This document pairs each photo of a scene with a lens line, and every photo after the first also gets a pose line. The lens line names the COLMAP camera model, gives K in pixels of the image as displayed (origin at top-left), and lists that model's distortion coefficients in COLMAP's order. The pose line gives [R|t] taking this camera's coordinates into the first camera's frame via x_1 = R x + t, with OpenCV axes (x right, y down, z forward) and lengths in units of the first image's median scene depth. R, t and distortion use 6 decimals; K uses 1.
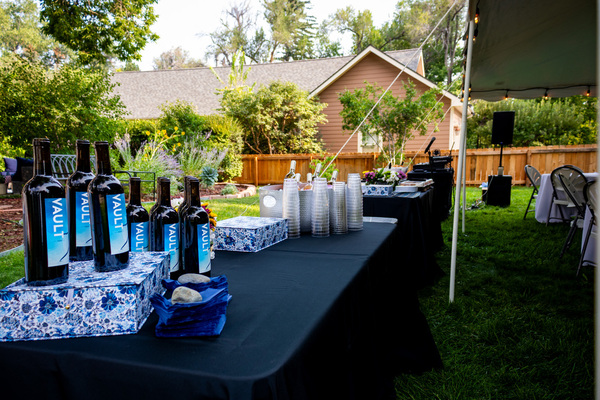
lens RADIAL K [[468.8, 0, 300.0], [0, 468.8, 200.0], [0, 0, 1]] dist [0.125610, -0.002983]
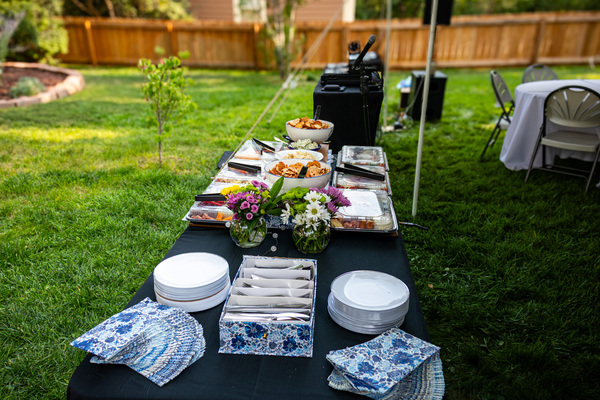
lens RADIAL K [[468.8, 0, 300.0], [0, 468.8, 200.0], [0, 0, 1]] dist [0.125610, -0.002983]
pose [[0.970906, -0.073903, 0.227772, 0.030866], [0.007933, 0.960590, 0.277858, -0.039131], [-0.239330, -0.267967, 0.933228, 0.188059]]
